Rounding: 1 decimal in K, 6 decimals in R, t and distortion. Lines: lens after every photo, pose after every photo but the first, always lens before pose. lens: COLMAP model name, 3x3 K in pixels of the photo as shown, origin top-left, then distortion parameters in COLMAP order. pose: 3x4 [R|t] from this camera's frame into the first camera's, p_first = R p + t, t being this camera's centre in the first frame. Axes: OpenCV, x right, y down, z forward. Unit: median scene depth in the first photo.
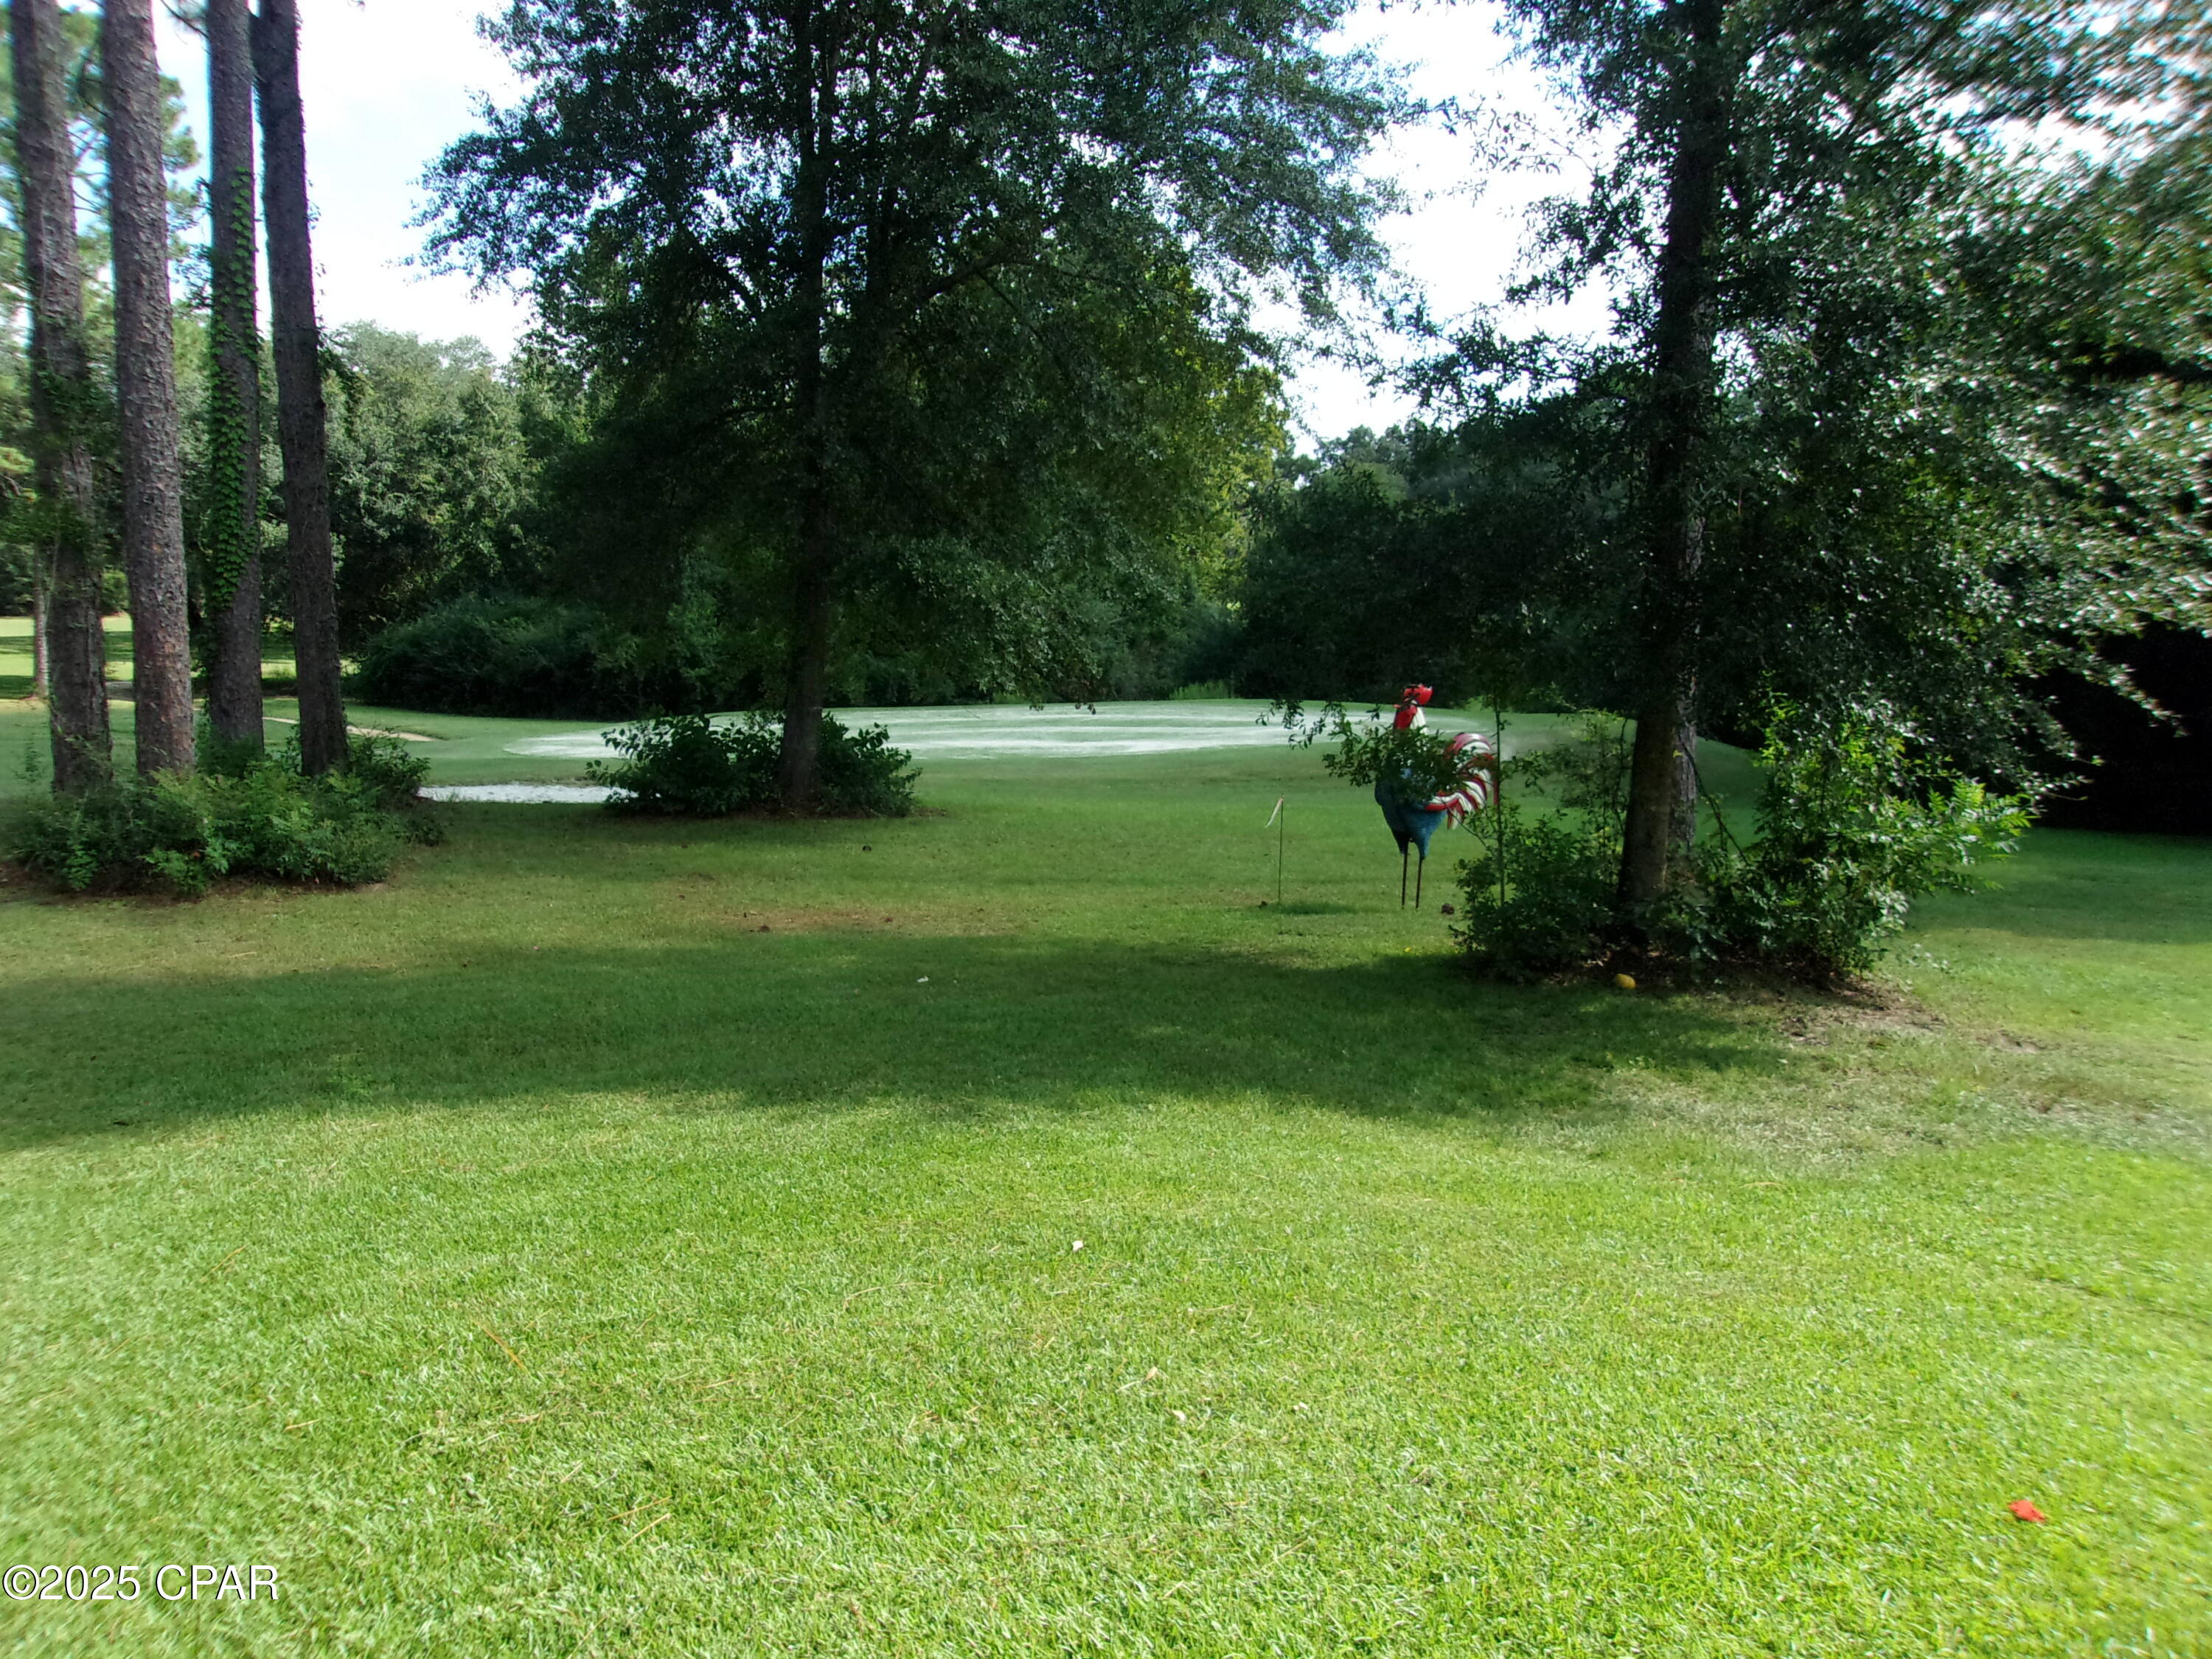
lens RADIAL K [[1959.0, 0, 1106.0], [0, 1959.0, 829.5], [0, 0, 1]] dist [0.090594, -0.822747]
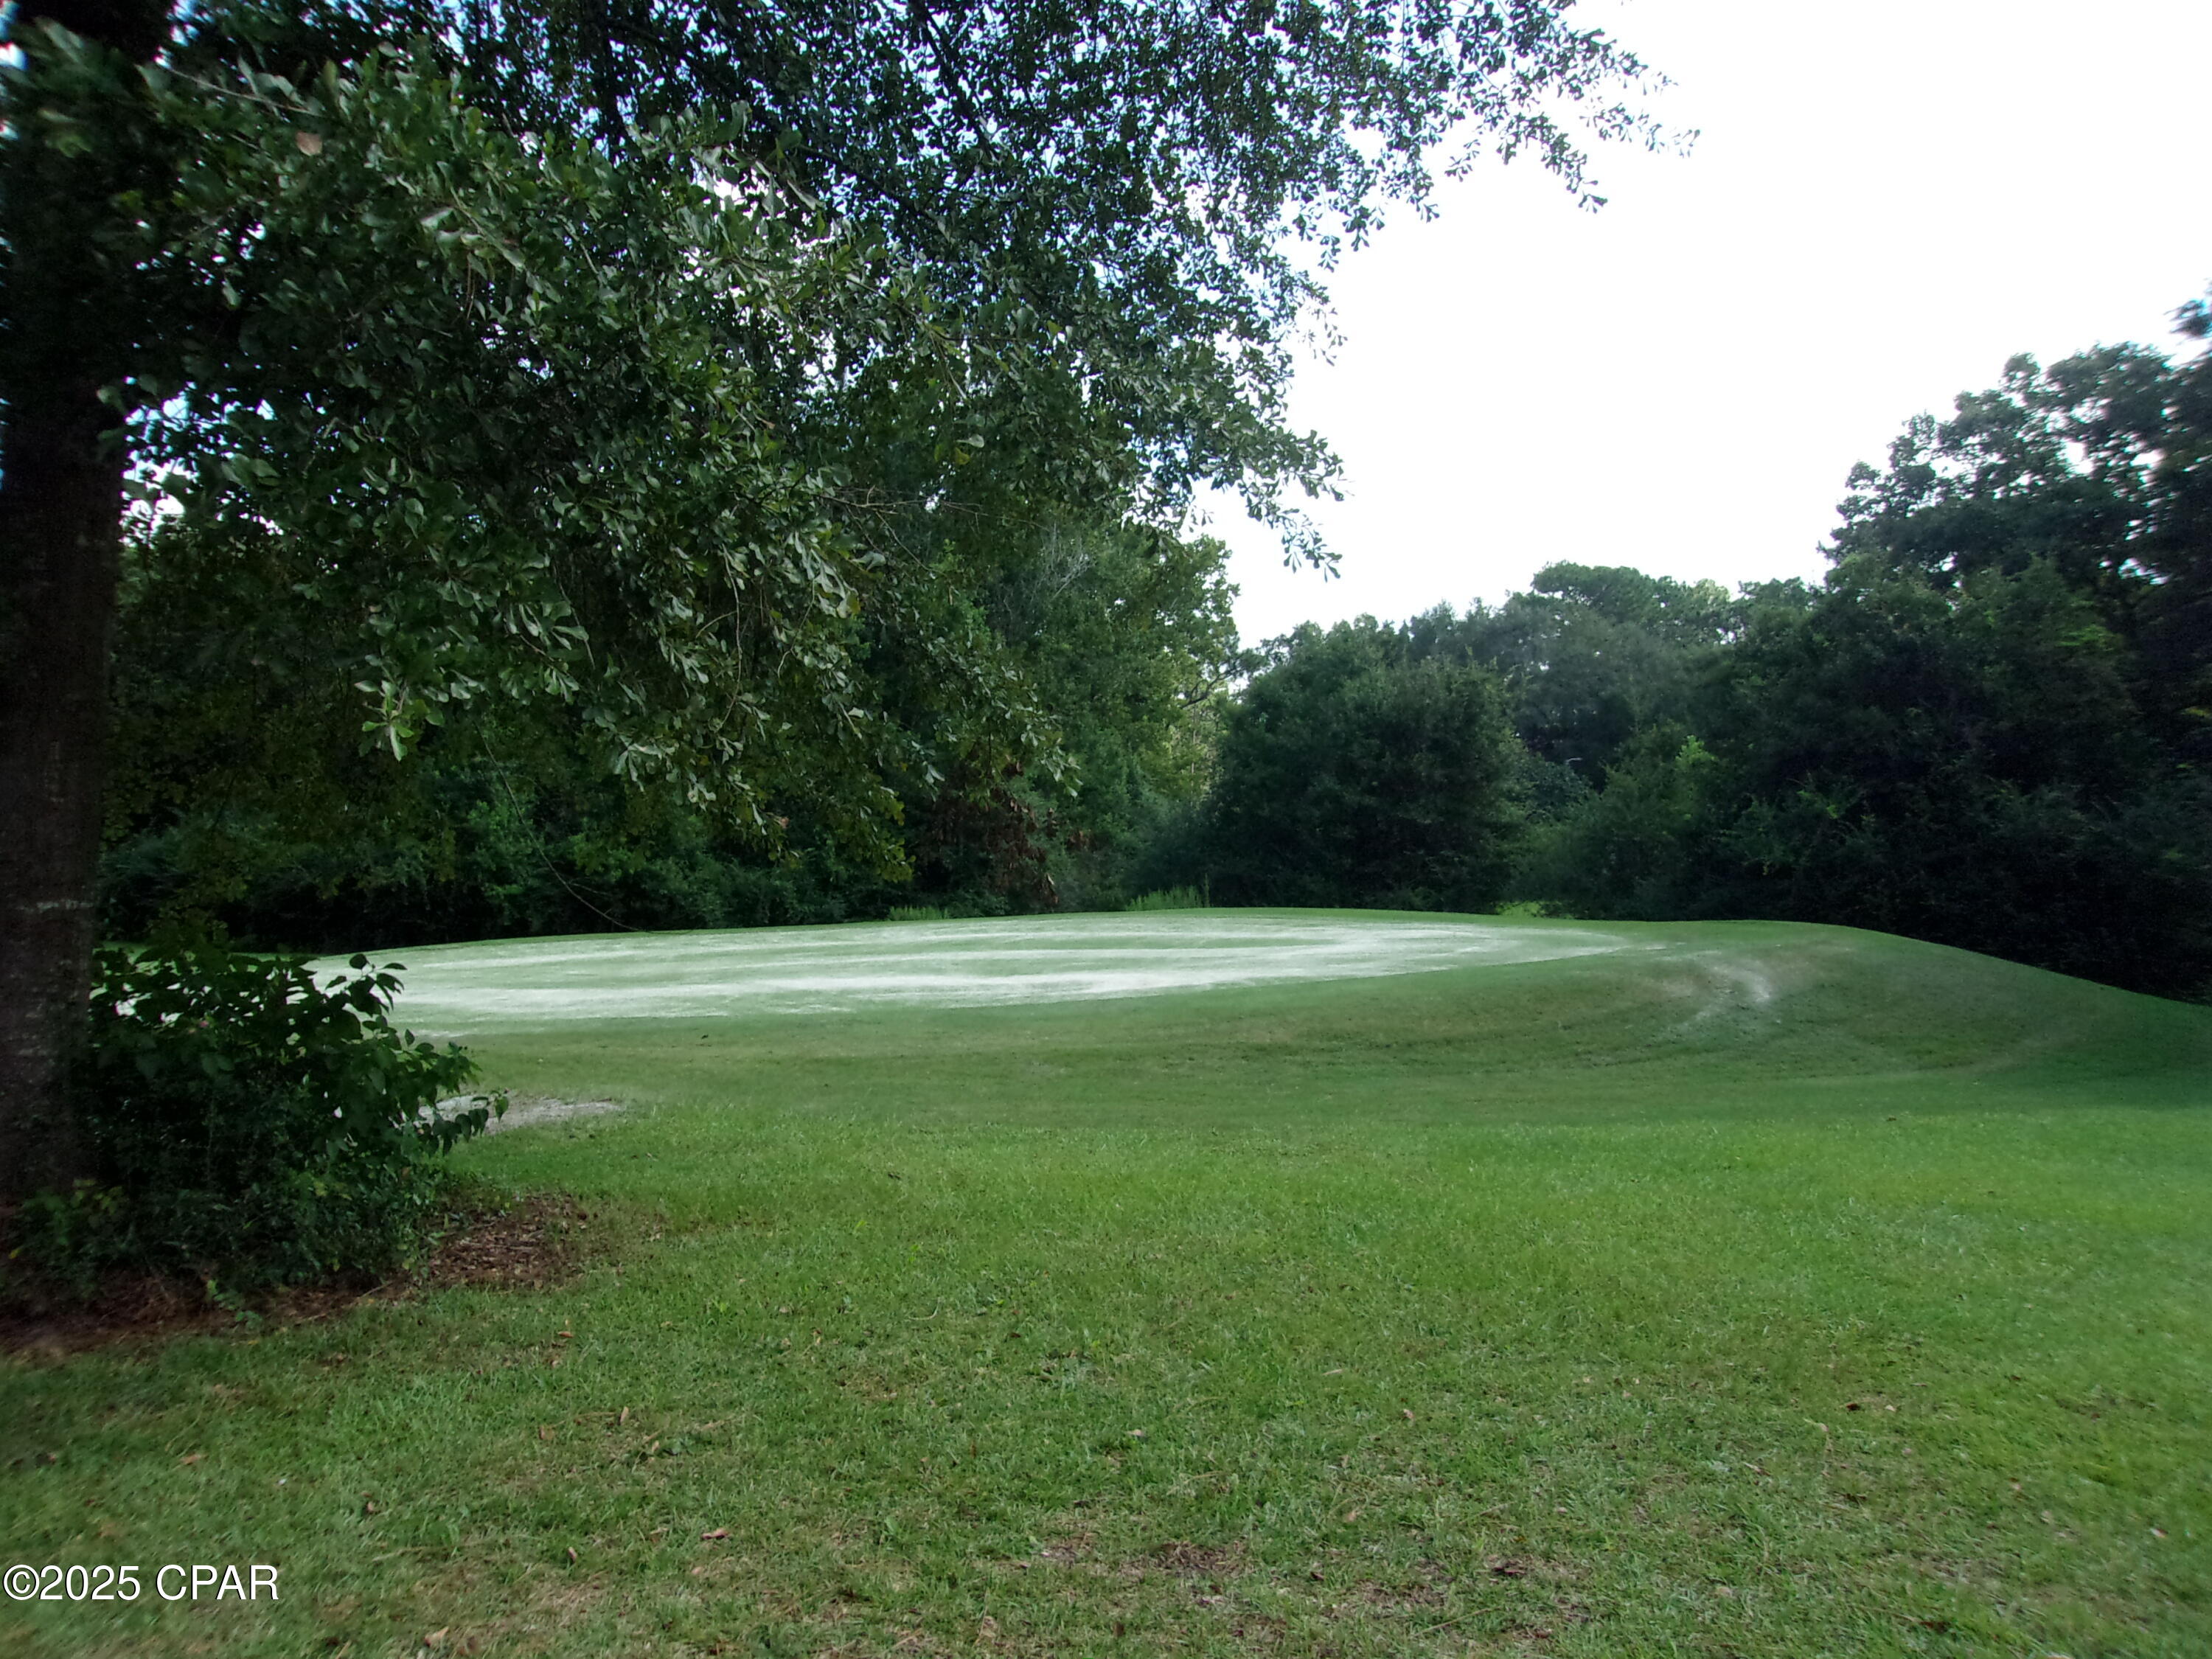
lens RADIAL K [[1959.0, 0, 1106.0], [0, 1959.0, 829.5], [0, 0, 1]] dist [0.090594, -0.822747]
pose [[0.999172, -0.017677, 0.036634, -0.002170], [0.021706, 0.993394, -0.112686, -0.012289], [-0.034400, 0.113388, 0.992955, 0.231030]]
